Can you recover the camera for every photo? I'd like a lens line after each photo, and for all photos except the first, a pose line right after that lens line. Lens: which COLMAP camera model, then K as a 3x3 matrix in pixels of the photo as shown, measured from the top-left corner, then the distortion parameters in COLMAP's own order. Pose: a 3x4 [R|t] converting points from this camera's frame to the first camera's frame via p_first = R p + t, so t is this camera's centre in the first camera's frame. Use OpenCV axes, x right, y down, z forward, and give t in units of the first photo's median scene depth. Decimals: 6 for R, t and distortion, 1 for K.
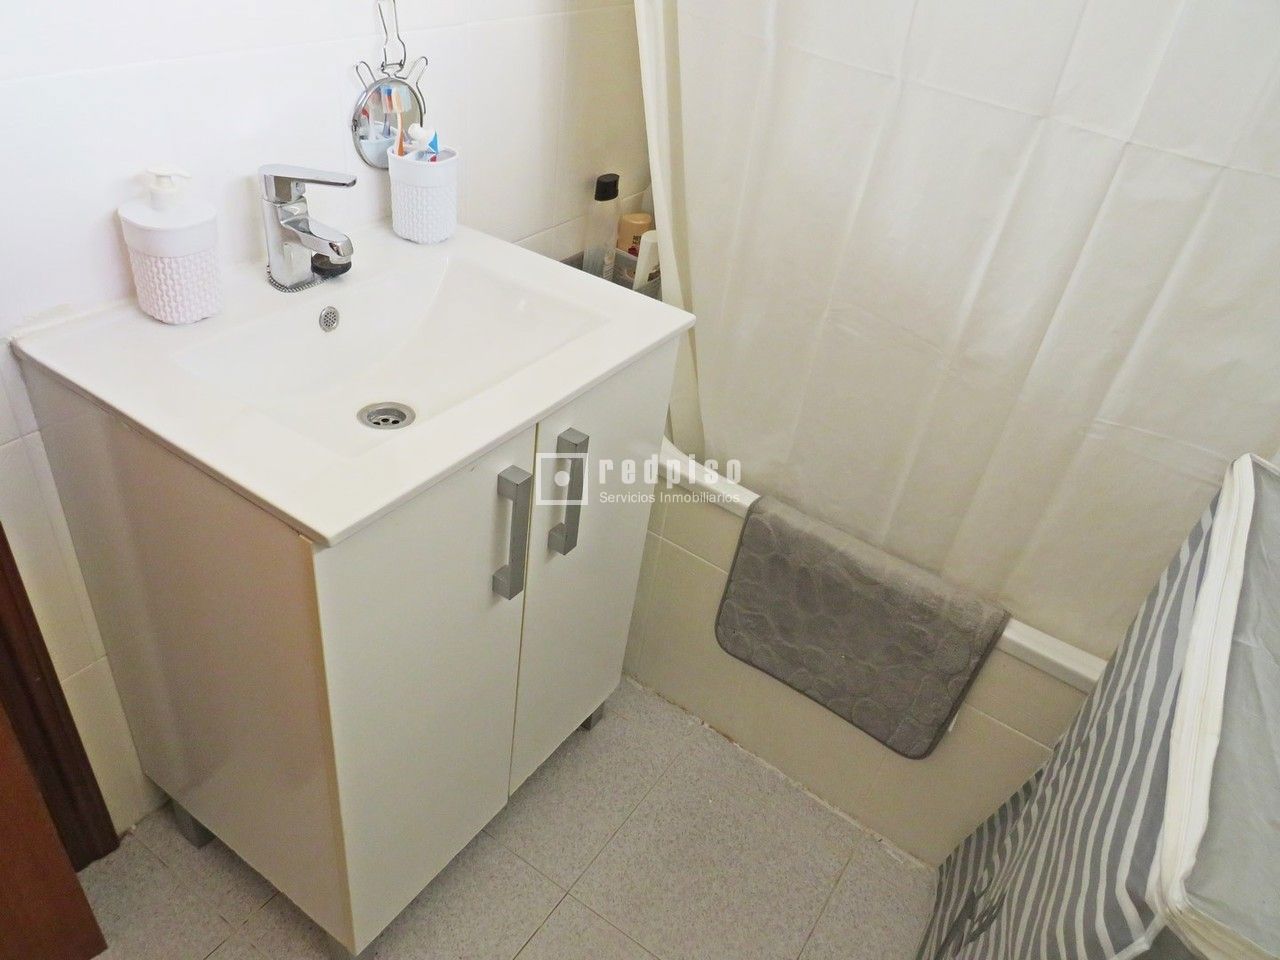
lens RADIAL K [[951.6, 0, 646.8], [0, 951.6, 481.4], [0, 0, 1]] dist [-0.025418, 0.015118]
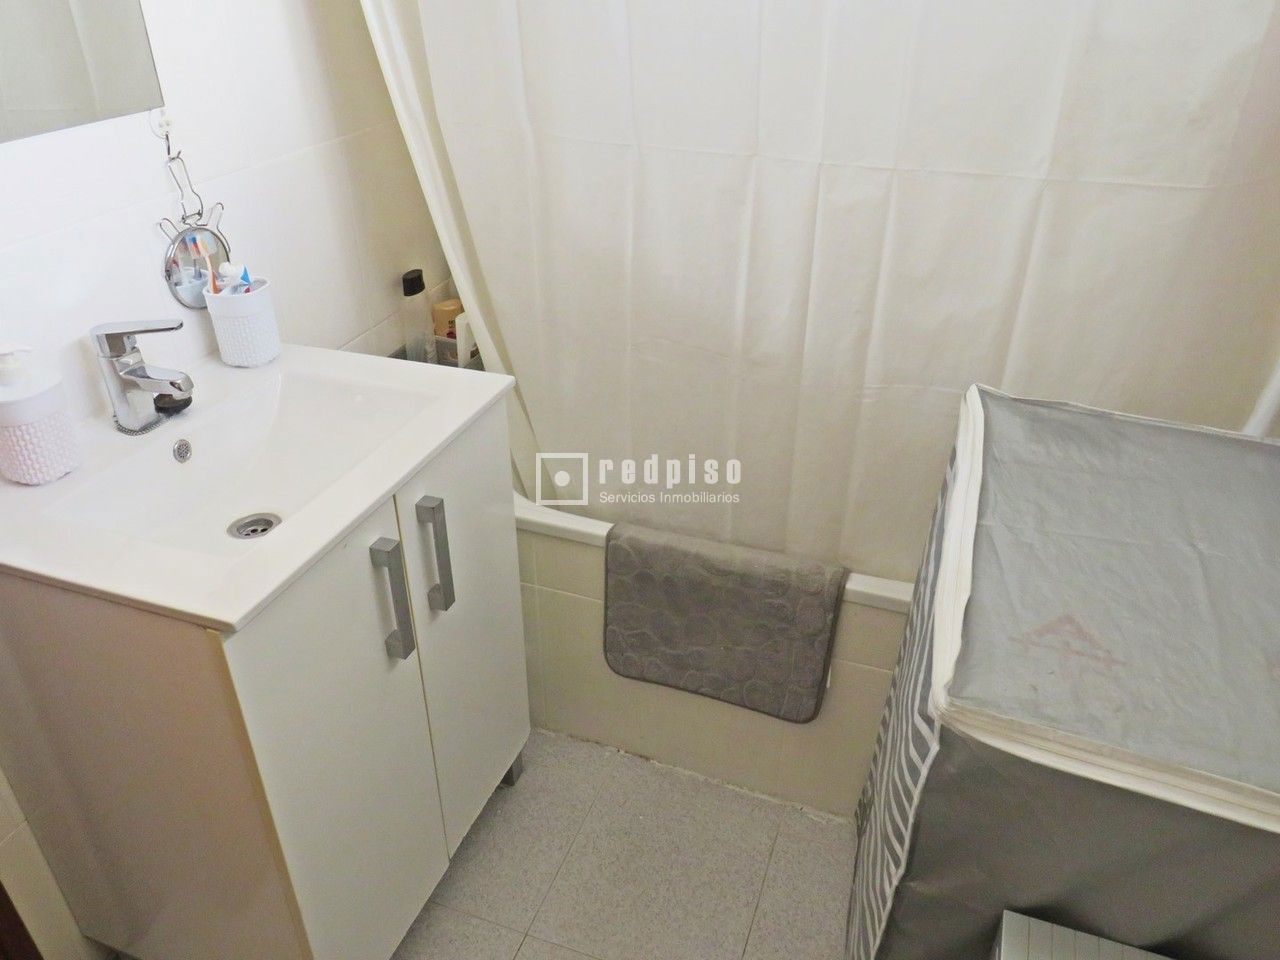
lens RADIAL K [[949.0, 0, 652.6], [0, 949.0, 462.3], [0, 0, 1]] dist [-0.047589, 0.025945]
pose [[0.961189, -0.228759, 0.154225, 0.011742], [0.240920, 0.968355, -0.065167, 0.035517], [-0.134437, 0.099794, 0.985884, -0.112089]]
